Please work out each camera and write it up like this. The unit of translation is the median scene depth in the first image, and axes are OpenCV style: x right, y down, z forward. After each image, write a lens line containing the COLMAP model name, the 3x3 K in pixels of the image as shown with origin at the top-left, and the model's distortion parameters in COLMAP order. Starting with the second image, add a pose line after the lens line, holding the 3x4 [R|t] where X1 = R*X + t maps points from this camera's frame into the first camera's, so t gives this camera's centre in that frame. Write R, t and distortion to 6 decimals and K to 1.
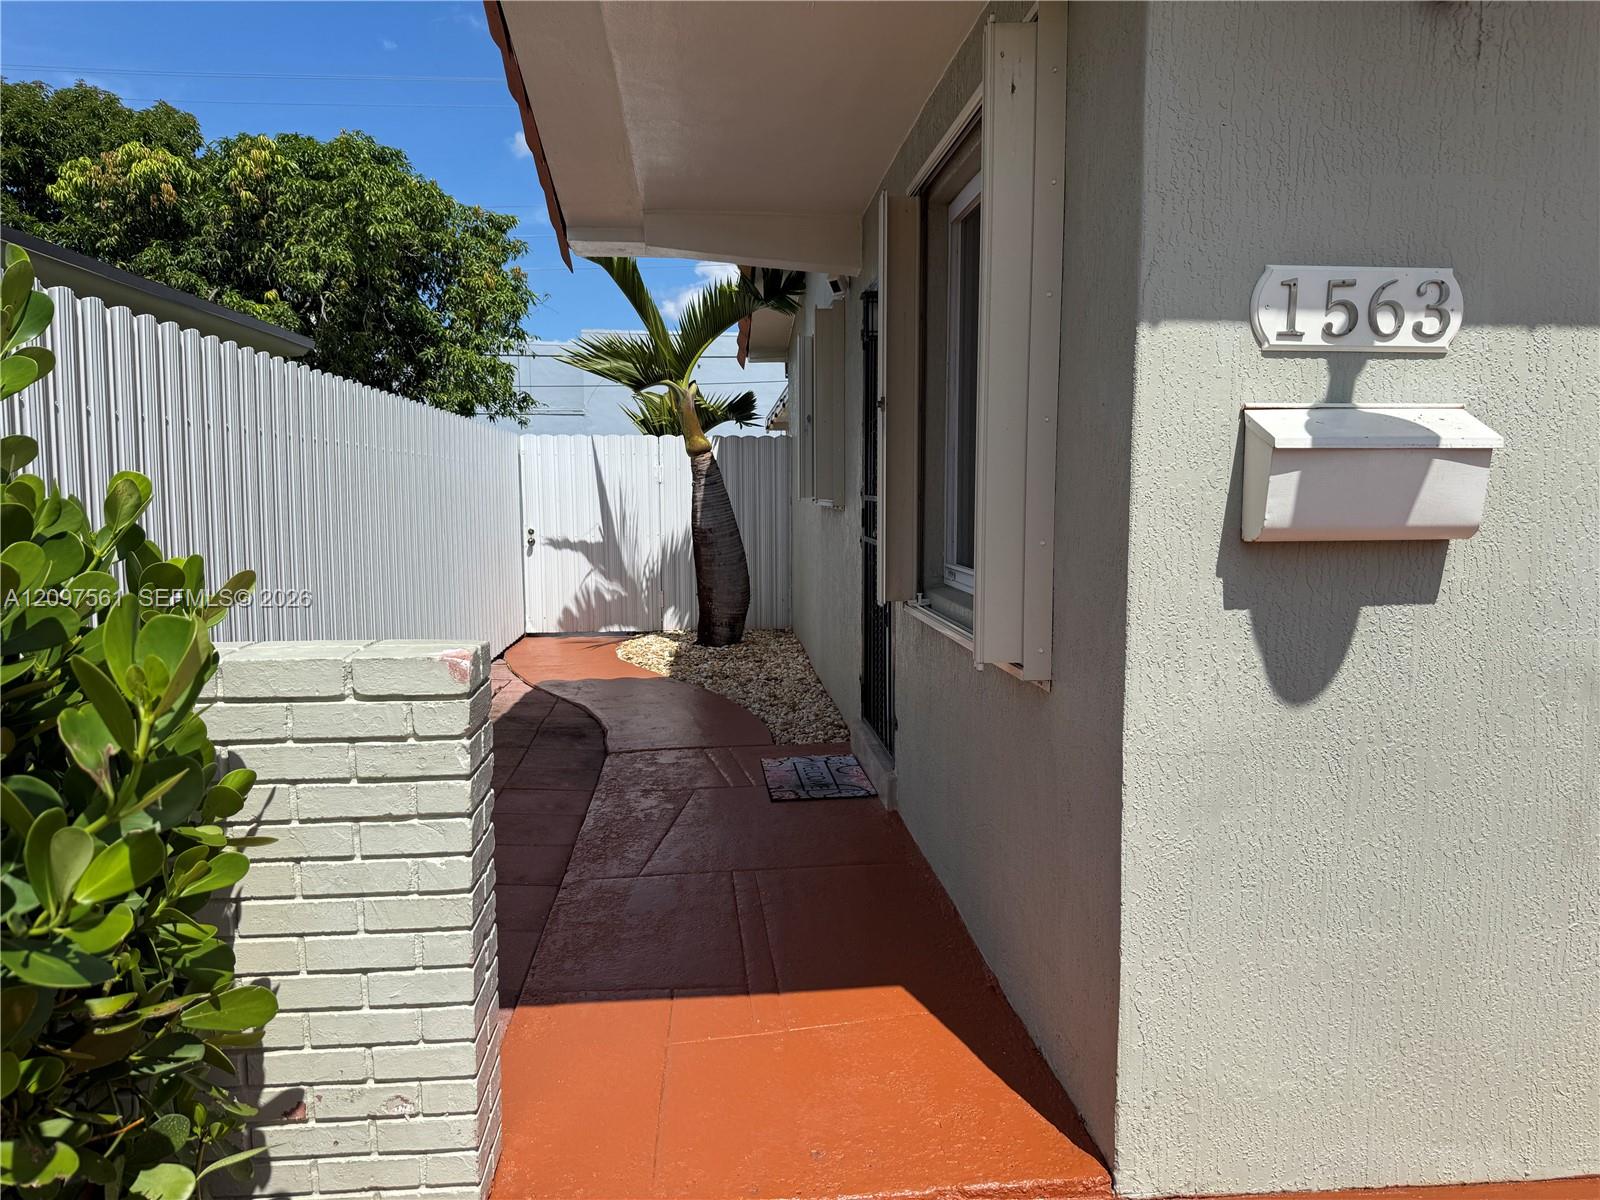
lens RADIAL K [[1141.4, 0, 794.6], [0, 1141.4, 589.6], [0, 0, 1]] dist [0.071689, -0.107776]
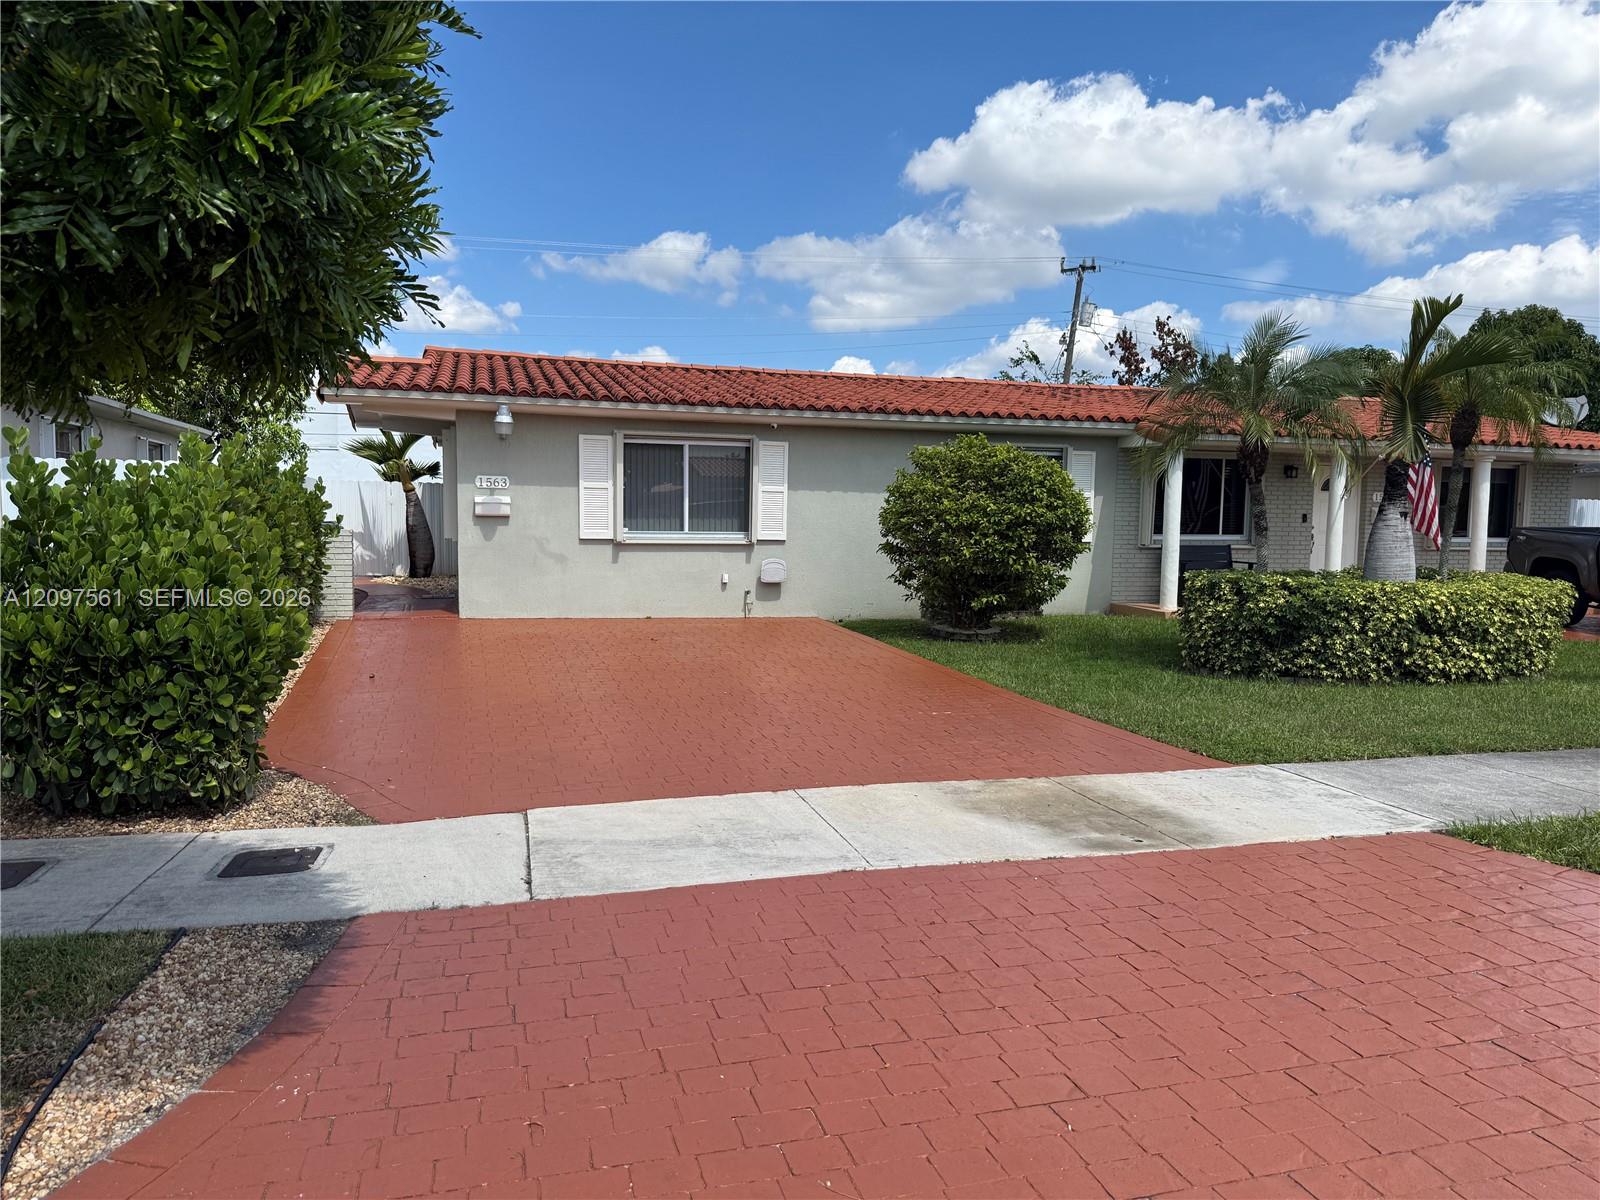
lens RADIAL K [[1141.4, 0, 806.4], [0, 1141.4, 603.3], [0, 0, 1]] dist [0.071689, -0.107776]
pose [[0.976565, 0.001764, 0.215216, 0.188757], [0.000243, 0.999957, -0.009300, 0.120289], [-0.215223, 0.009134, 0.976522, -1.348652]]
